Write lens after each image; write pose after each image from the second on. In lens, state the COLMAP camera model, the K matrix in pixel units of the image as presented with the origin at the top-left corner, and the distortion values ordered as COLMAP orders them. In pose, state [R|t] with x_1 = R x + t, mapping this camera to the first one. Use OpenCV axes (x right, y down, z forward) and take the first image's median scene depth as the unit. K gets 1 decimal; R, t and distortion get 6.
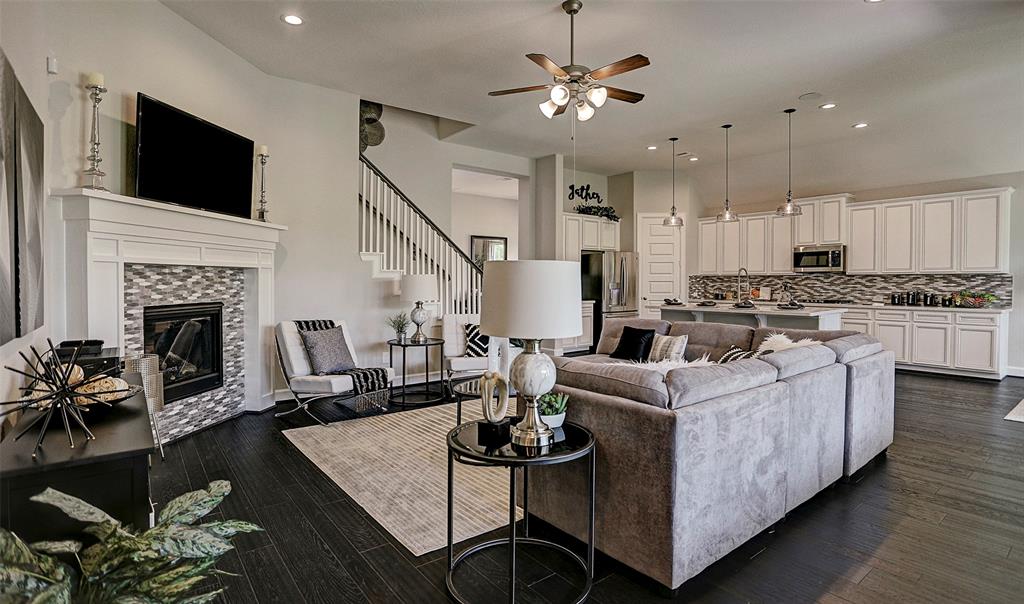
lens RADIAL K [[498.1, 0, 512.5], [0, 498.1, 287.4], [0, 0, 1]] dist [0.001745, 0.000120]
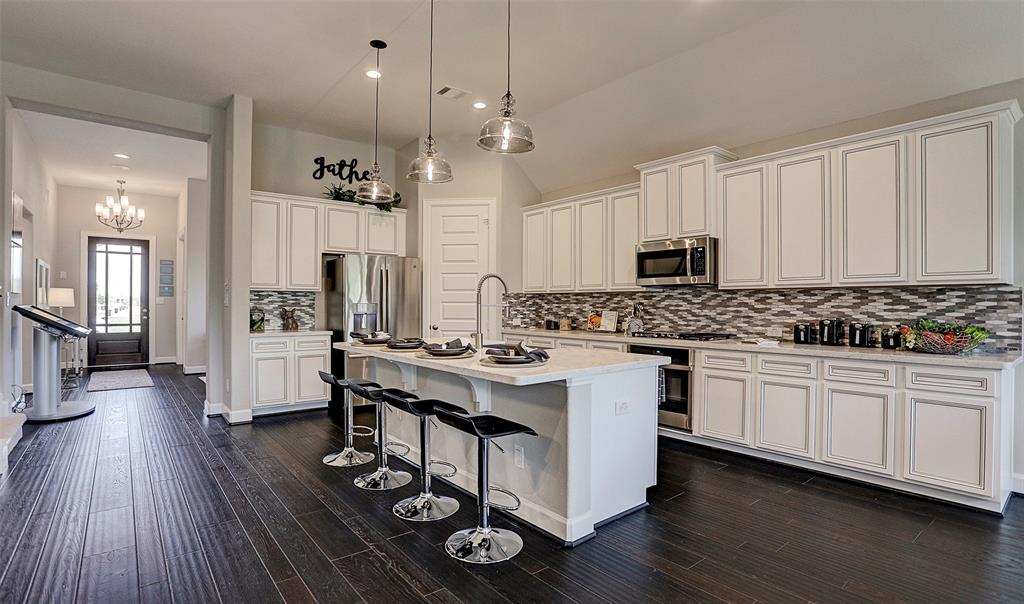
lens RADIAL K [[491.4, 0, 454.6], [0, 491.4, 304.3], [0, 0, 1]] dist [-0.023868, 0.001411]
pose [[0.998300, 0.001680, -0.058261, 0.404819], [-0.002431, 0.999915, -0.012809, -0.000521], [0.058235, 0.012928, 0.998219, 0.427970]]
